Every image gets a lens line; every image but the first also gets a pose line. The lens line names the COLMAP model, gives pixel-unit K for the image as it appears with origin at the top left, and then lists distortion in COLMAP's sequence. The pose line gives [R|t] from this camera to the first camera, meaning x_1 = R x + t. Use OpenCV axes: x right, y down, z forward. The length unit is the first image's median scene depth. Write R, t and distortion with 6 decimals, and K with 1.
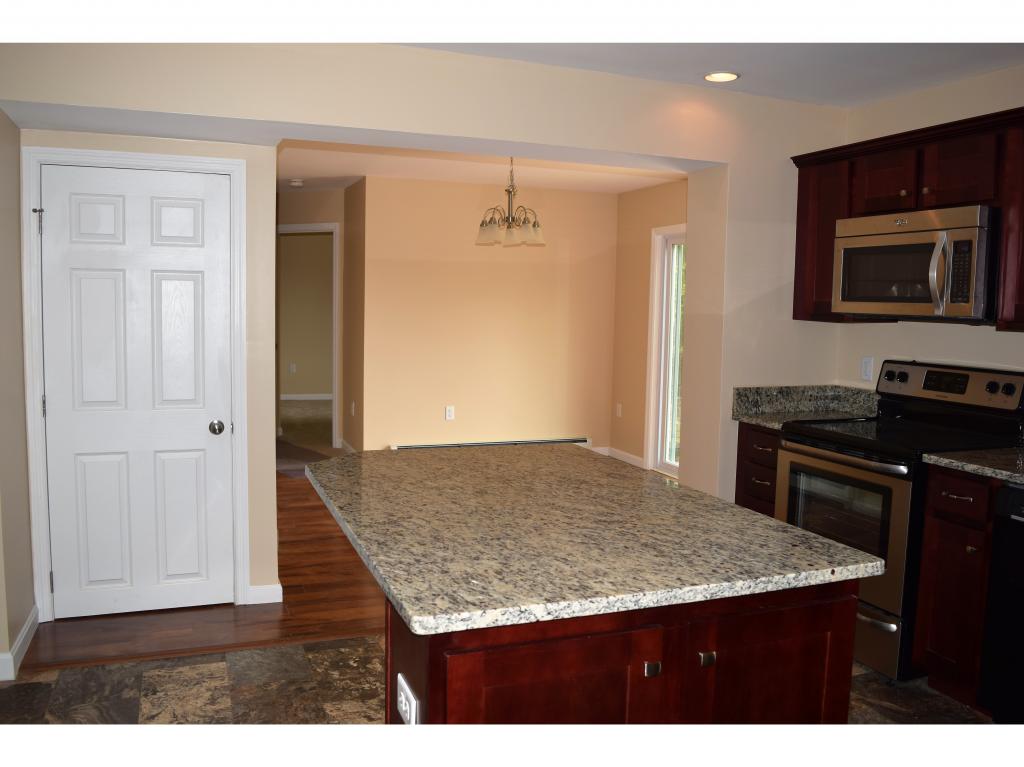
lens RADIAL K [[822.3, 0, 514.5], [0, 822.3, 378.5], [0, 0, 1]] dist [-0.069868, -0.000813]
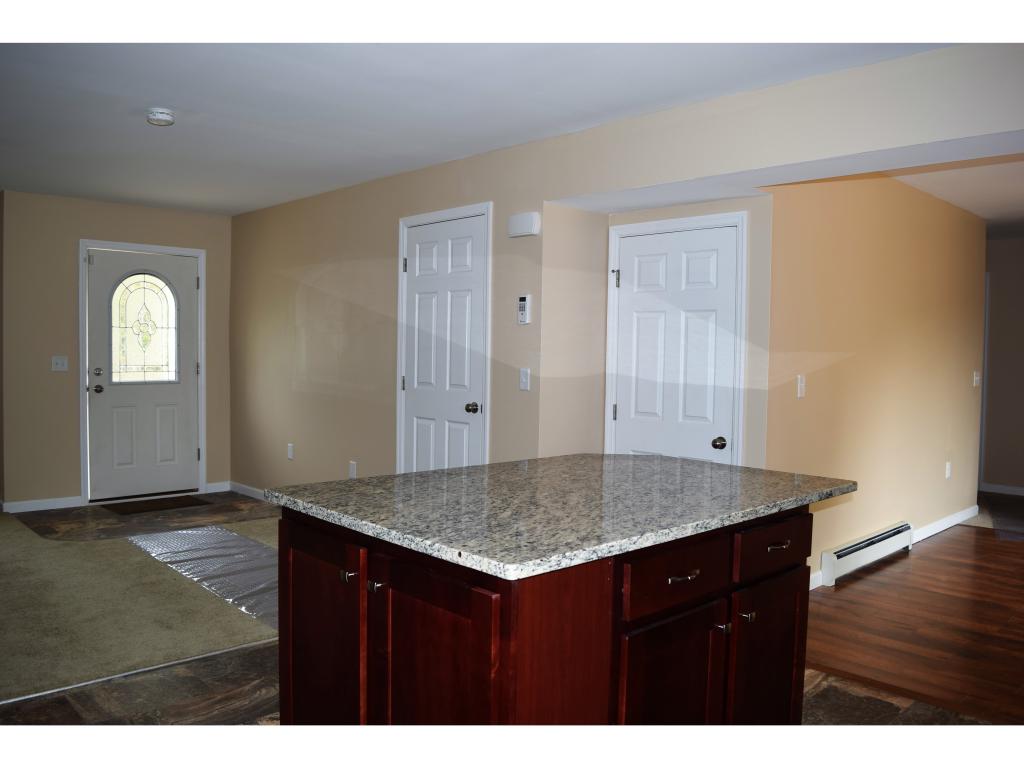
lens RADIAL K [[800.7, 0, 512.8], [0, 800.7, 384.9], [0, 0, 1]] dist [-0.096129, -0.002695]
pose [[0.386260, 0.027661, -0.921975, 1.336444], [-0.089952, 0.995915, -0.007806, 0.031794], [0.917993, 0.085949, 0.387171, 0.666108]]
